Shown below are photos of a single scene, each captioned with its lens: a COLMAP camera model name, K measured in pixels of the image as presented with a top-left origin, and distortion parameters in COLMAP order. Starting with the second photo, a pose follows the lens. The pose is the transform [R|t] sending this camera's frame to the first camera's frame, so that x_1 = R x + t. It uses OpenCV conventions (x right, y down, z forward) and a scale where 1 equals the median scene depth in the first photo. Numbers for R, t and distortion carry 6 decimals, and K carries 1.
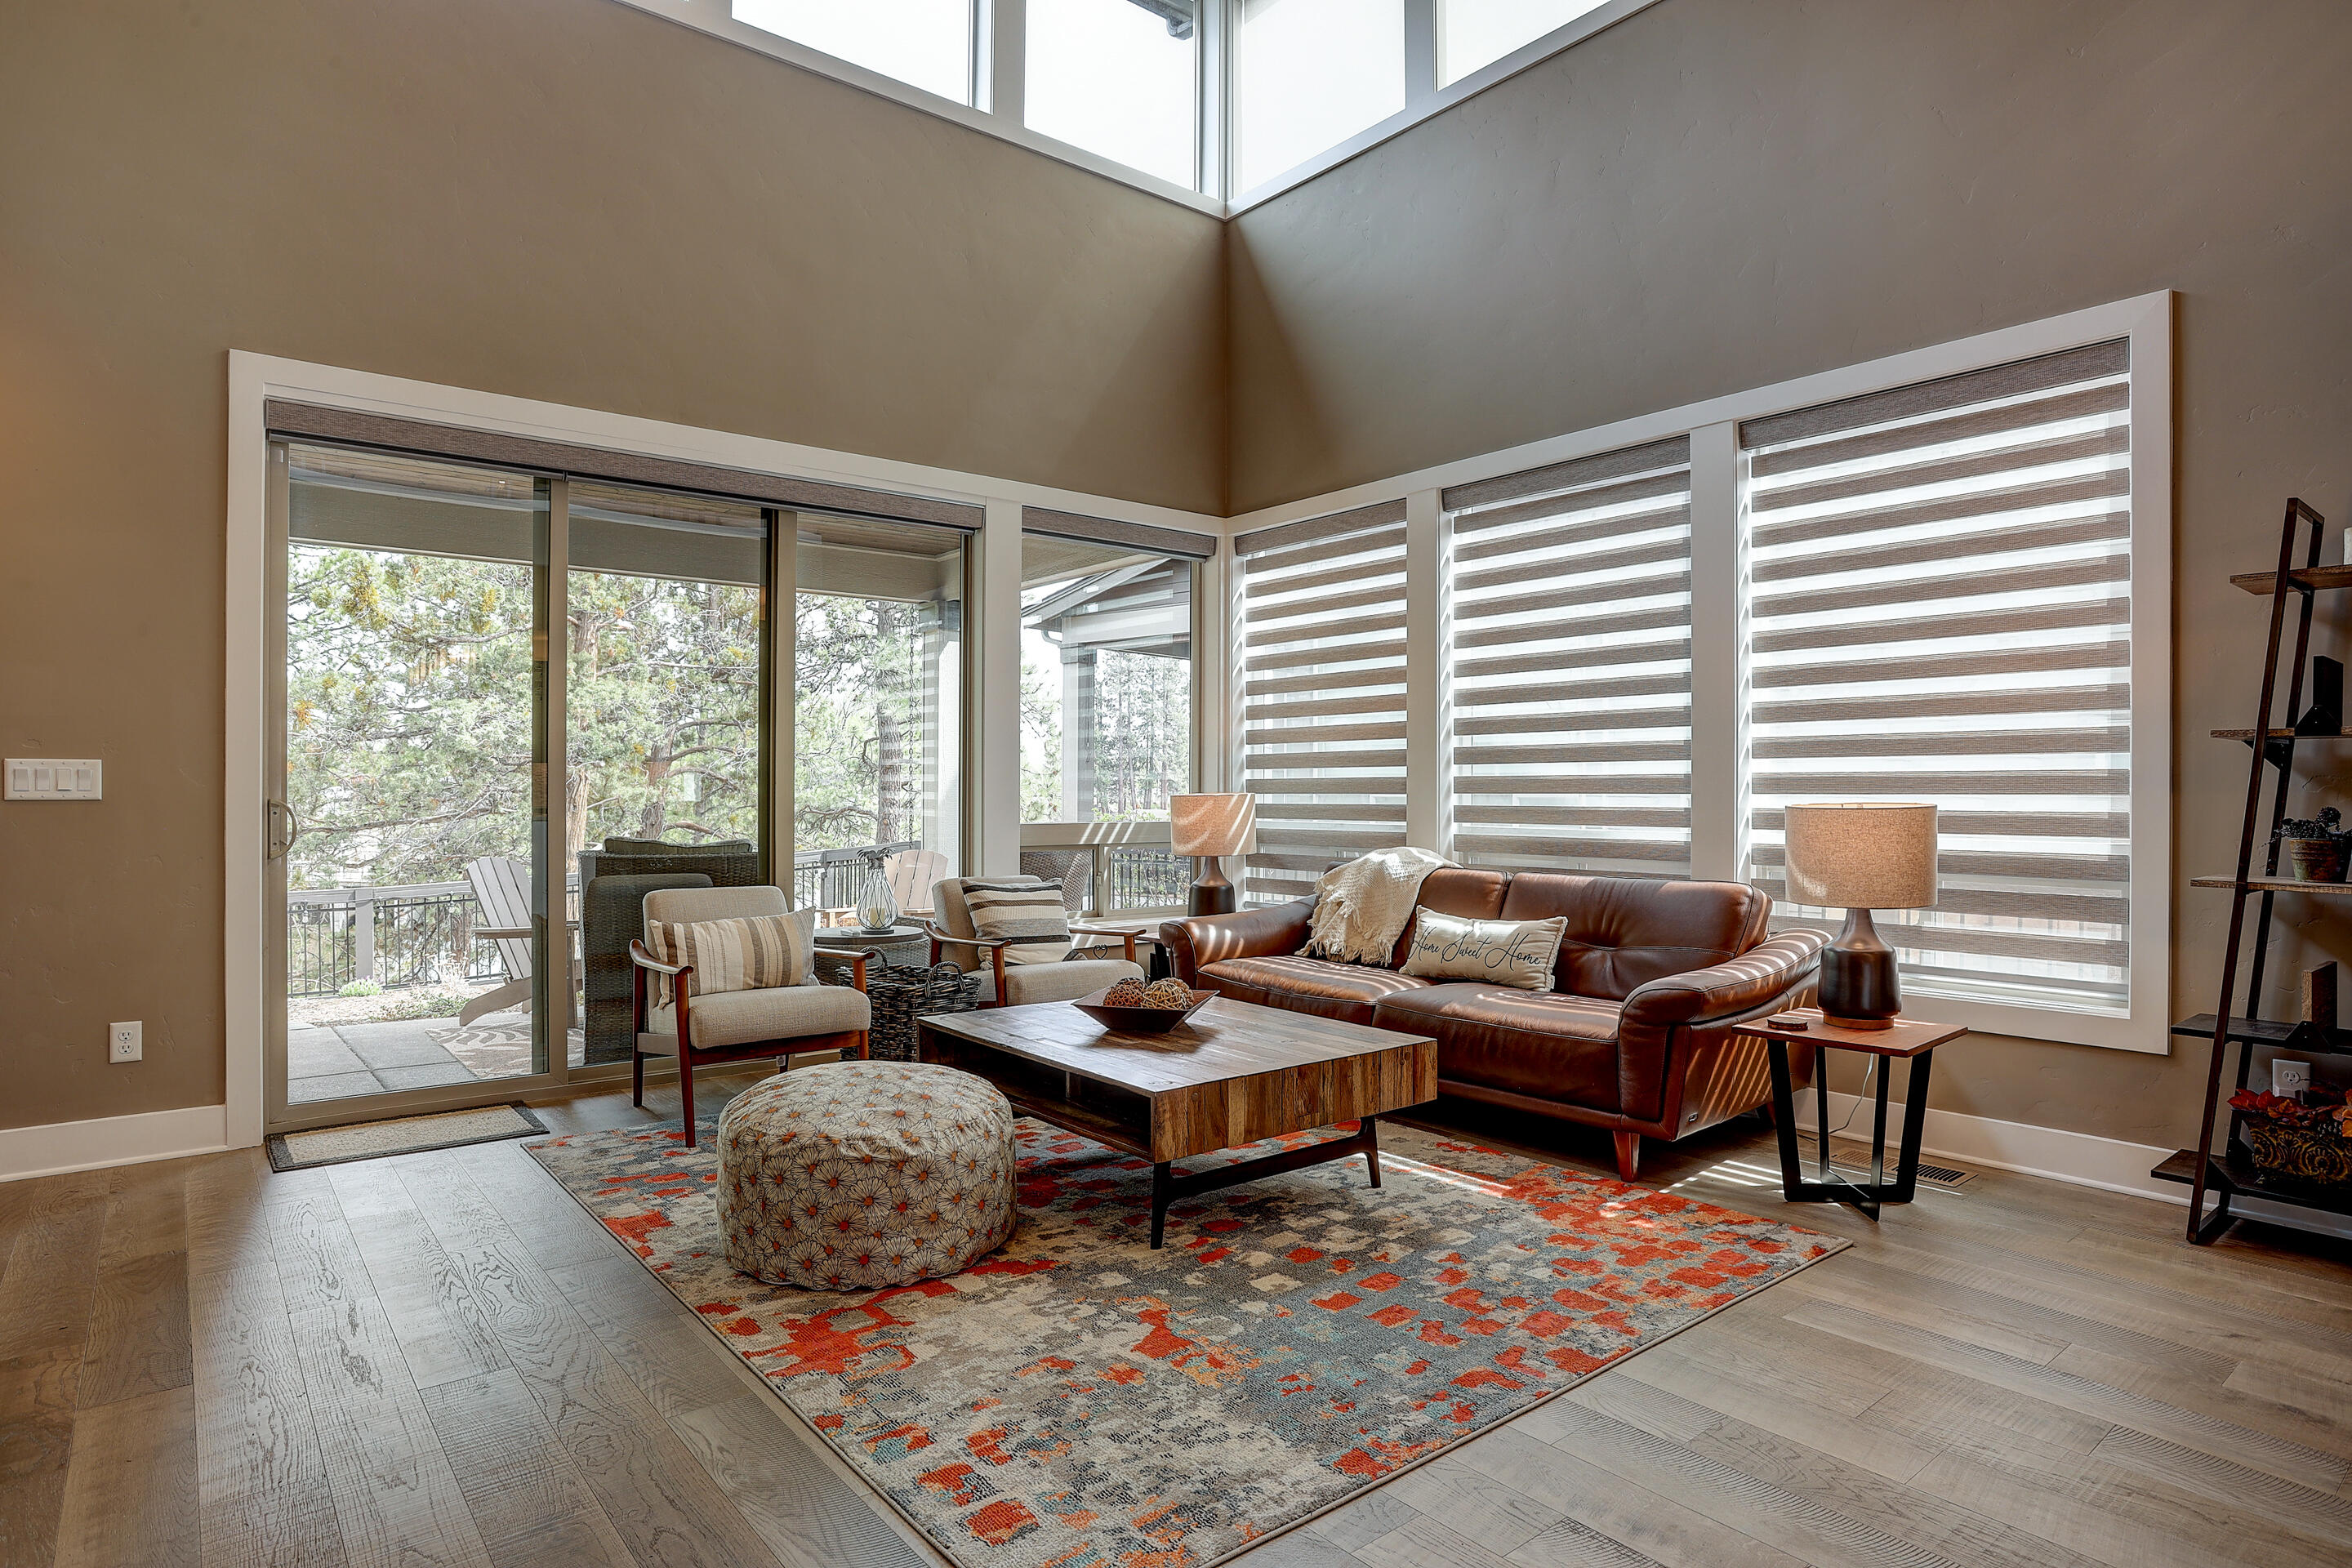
lens RADIAL K [[1296.5, 0, 1188.7], [0, 1296.5, 791.2], [0, 0, 1]] dist [-0.054509, 0.030748]
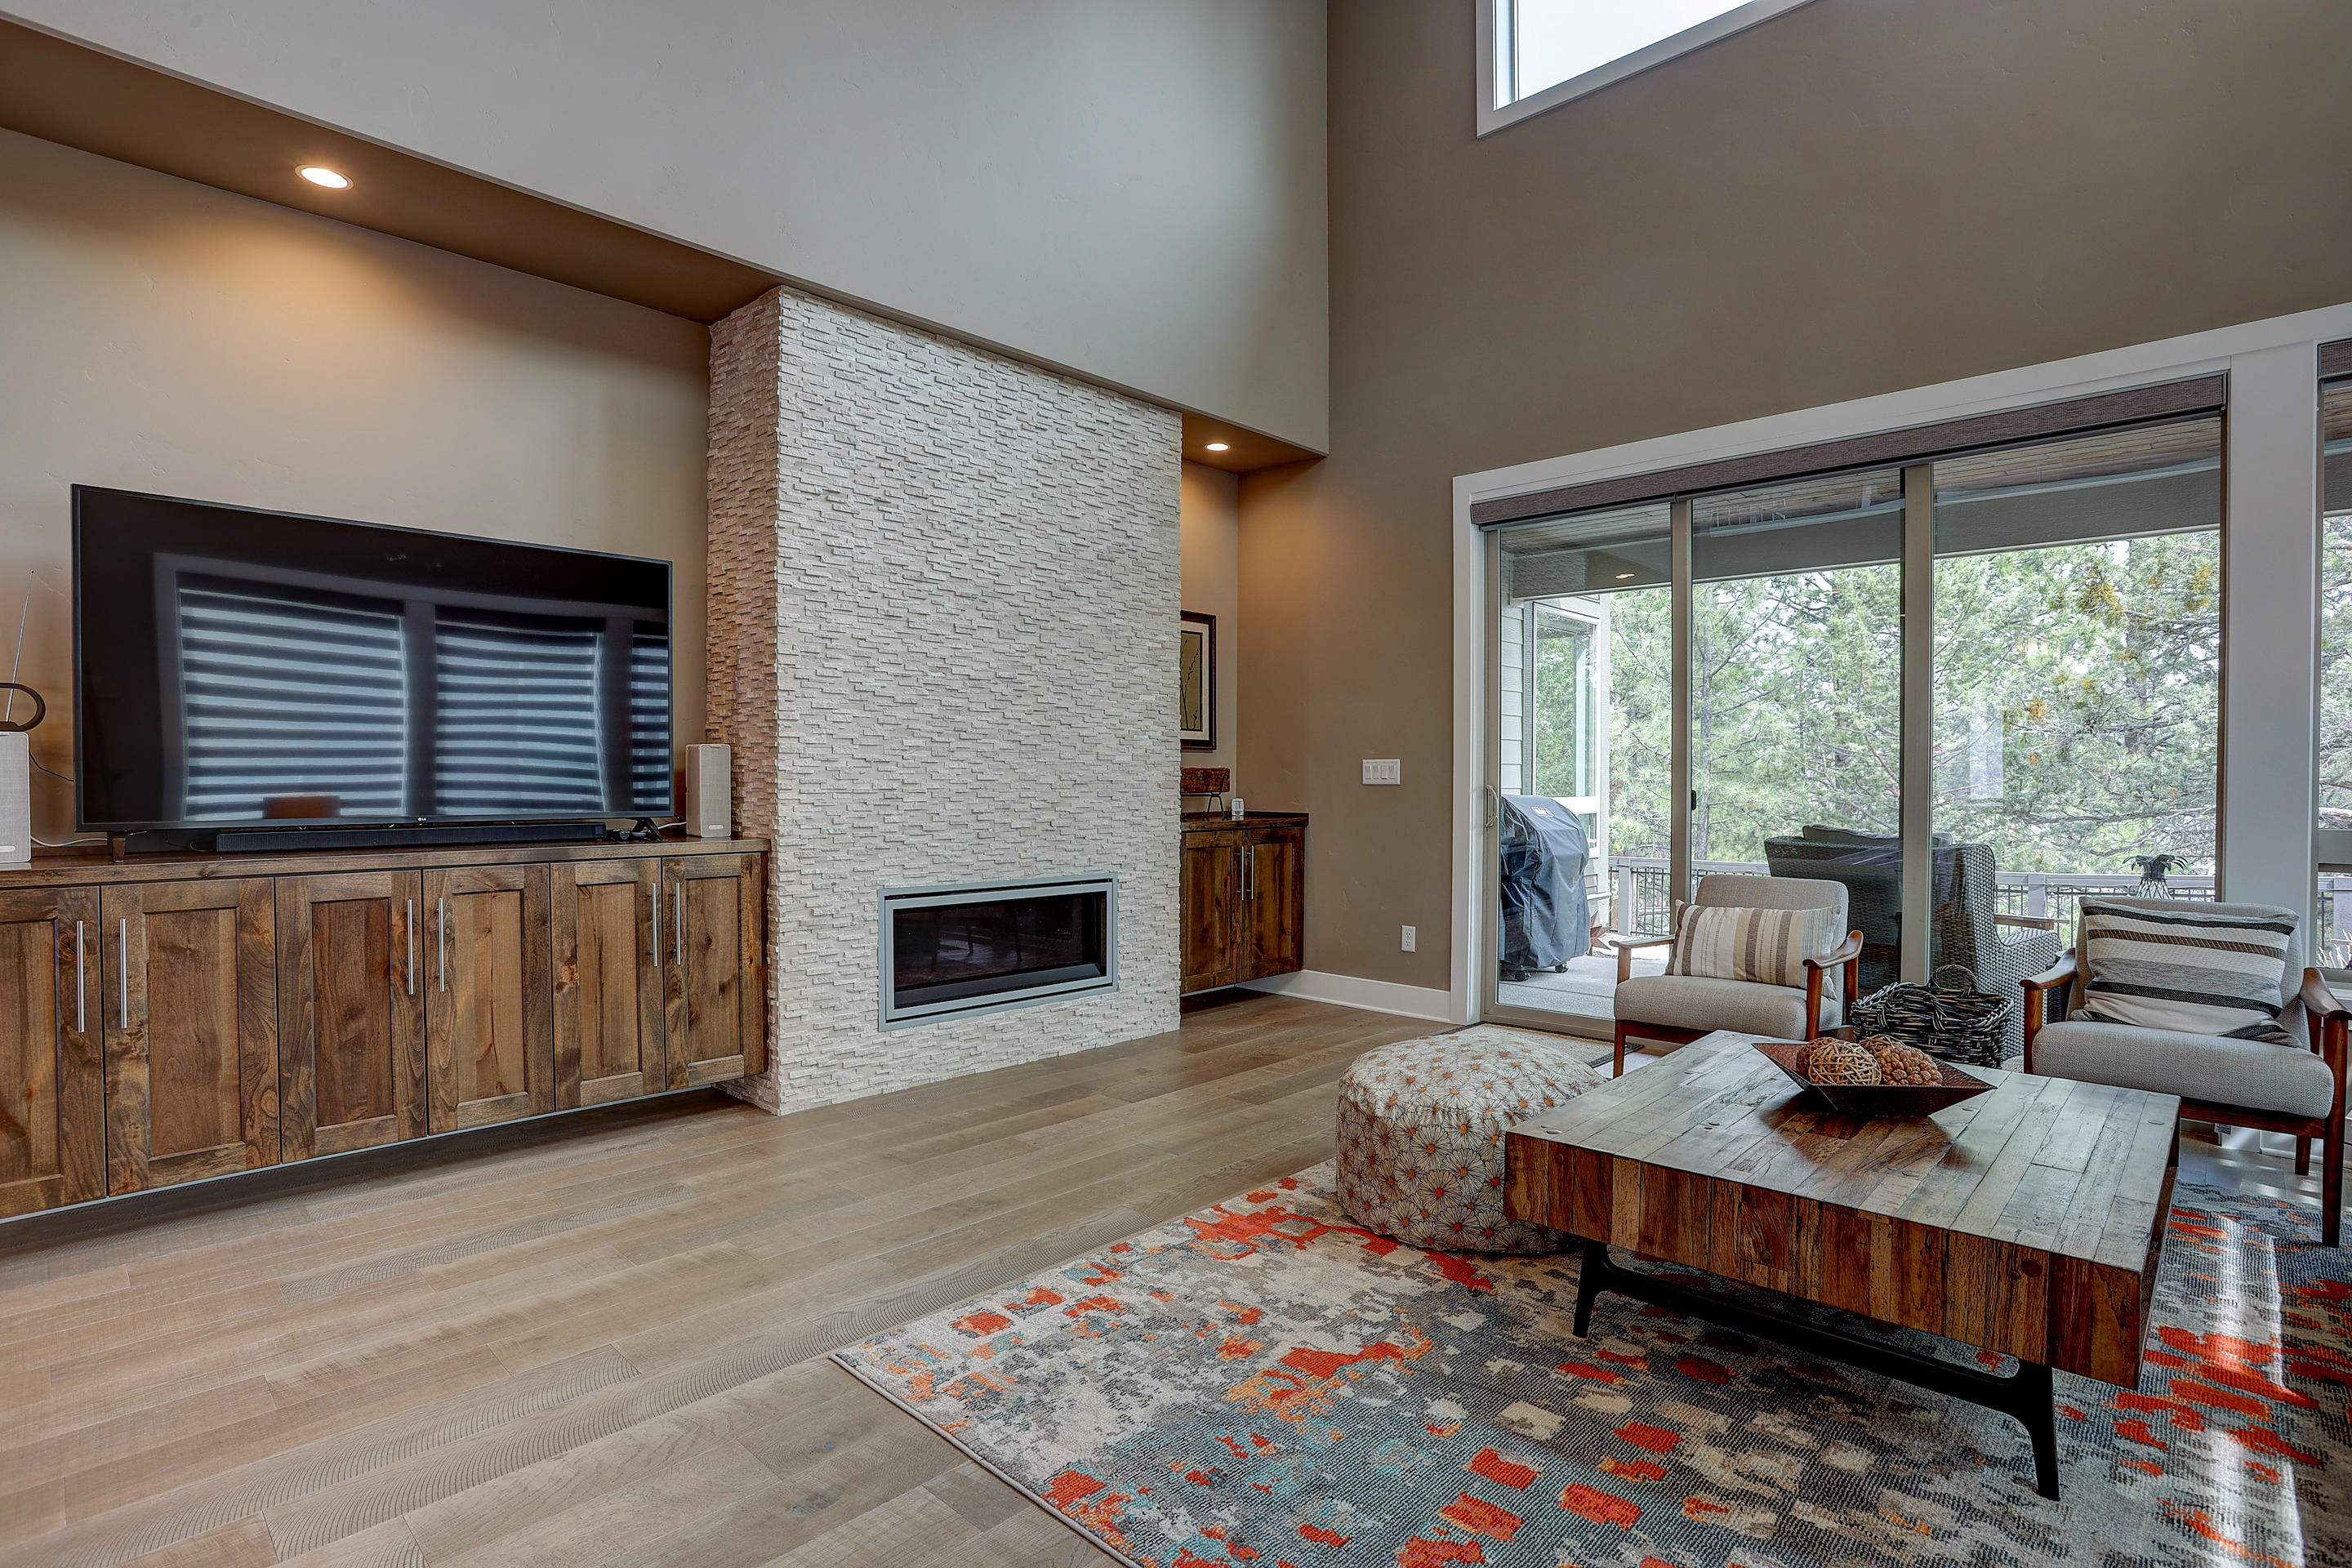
lens RADIAL K [[1152.6, 0, 1176.0], [0, 1152.6, 784.0], [0, 0, 1]] dist [-0.077473, 0.038650]
pose [[0.115050, 0.001778, -0.993358, 0.679736], [-0.001246, 0.999998, 0.001646, 0.005059], [0.993359, 0.001048, 0.115052, 0.690809]]
